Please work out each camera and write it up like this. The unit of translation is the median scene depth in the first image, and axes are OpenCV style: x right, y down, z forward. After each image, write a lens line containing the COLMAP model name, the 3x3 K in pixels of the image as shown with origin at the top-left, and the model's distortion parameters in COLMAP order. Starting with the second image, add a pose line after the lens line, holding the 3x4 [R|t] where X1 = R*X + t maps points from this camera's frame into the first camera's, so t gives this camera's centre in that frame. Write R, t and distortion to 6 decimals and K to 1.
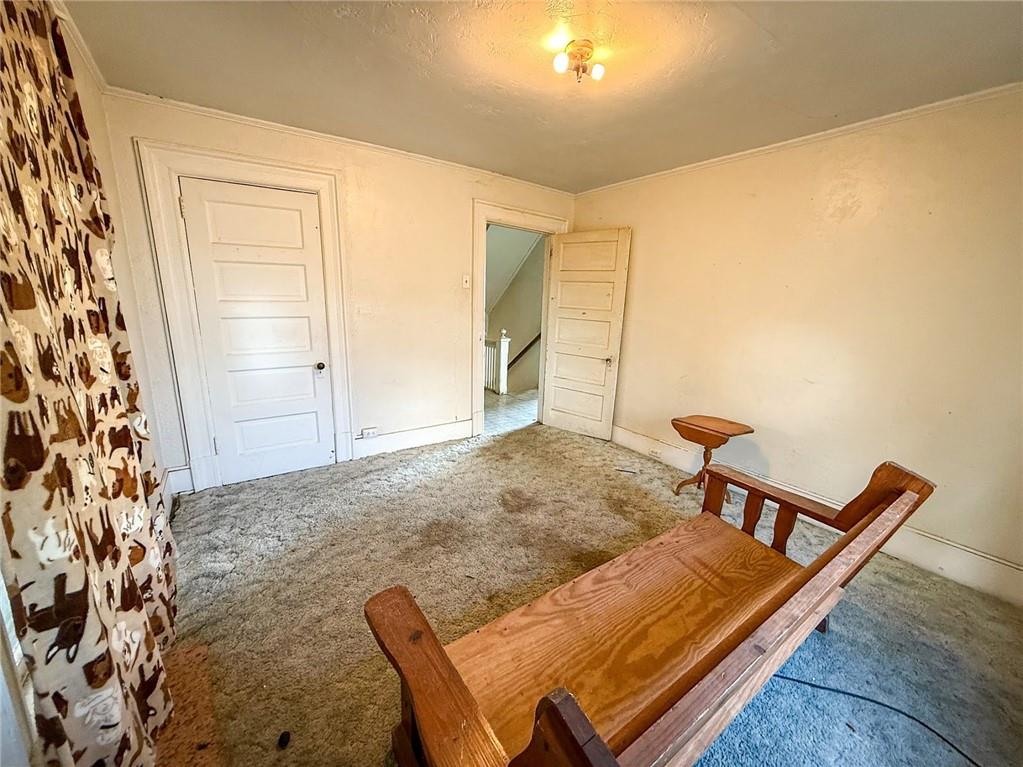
lens RADIAL K [[407.1, 0, 510.4], [0, 407.1, 384.4], [0, 0, 1]] dist [0.000562, -0.000162]
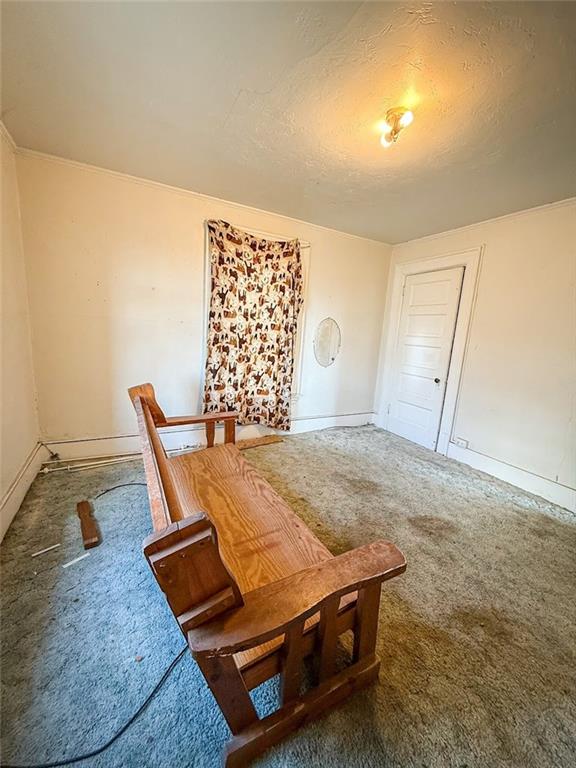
lens RADIAL K [[305.6, 0, 288.5], [0, 305.6, 383.0], [0, 0, 1]] dist [0.000562, -0.000162]
pose [[-0.114317, 0.141018, -0.983385, 0.807805], [-0.289019, 0.942337, 0.168730, -0.079510], [0.950473, 0.303506, -0.066969, 0.647879]]
